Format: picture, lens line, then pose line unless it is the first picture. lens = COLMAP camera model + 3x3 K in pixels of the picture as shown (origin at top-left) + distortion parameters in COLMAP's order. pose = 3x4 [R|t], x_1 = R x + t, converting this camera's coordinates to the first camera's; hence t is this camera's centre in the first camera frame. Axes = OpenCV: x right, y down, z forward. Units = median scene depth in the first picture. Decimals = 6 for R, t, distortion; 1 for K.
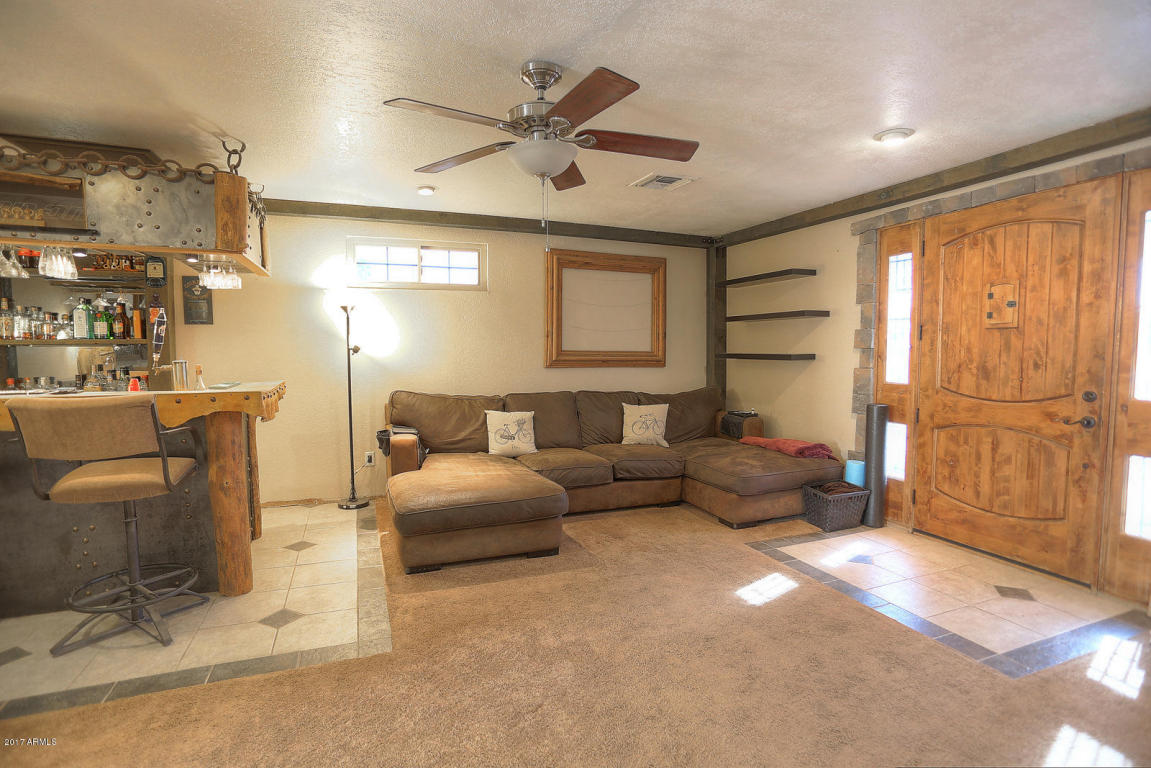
lens RADIAL K [[562.4, 0, 575.5], [0, 562.4, 384.0], [0, 0, 1]] dist [-0.068910, 0.030002]
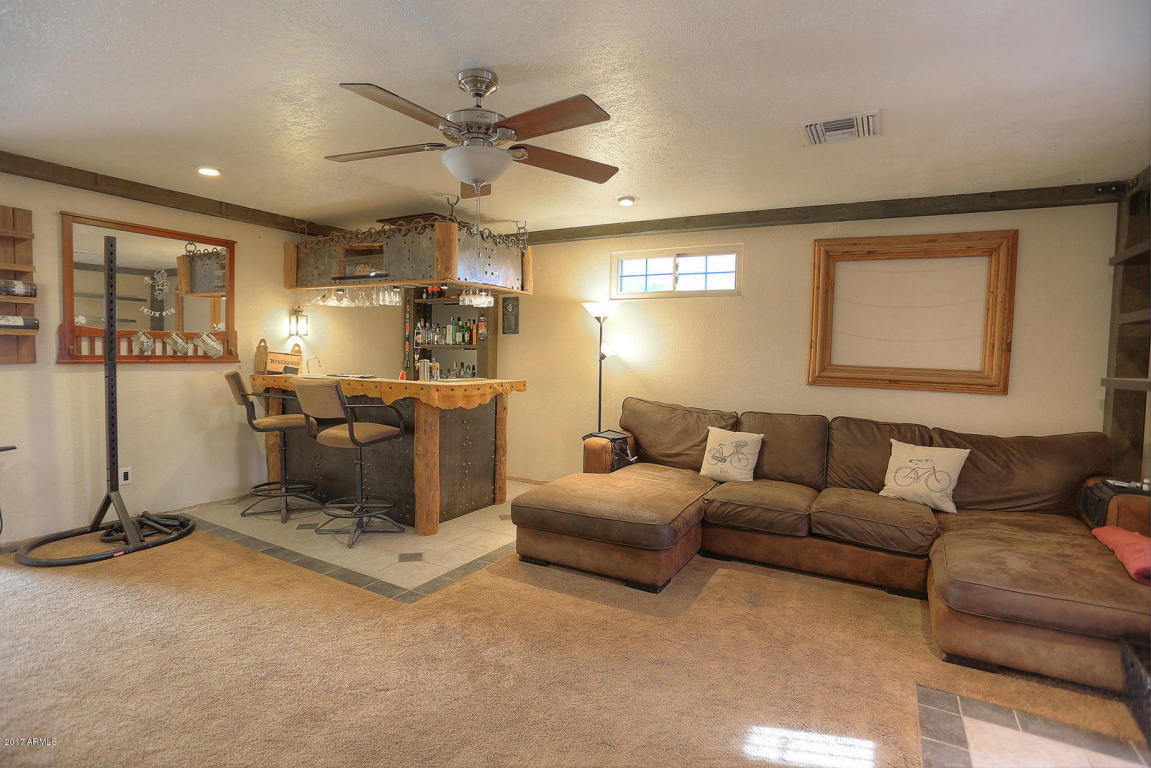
lens RADIAL K [[562.4, 0, 575.5], [0, 562.4, 384.0], [0, 0, 1]] dist [-0.068910, 0.030002]
pose [[0.633696, 0.058610, -0.771359, 0.425263], [-0.072927, 0.997211, 0.015859, -0.021503], [0.770137, 0.046203, 0.636203, 0.259702]]
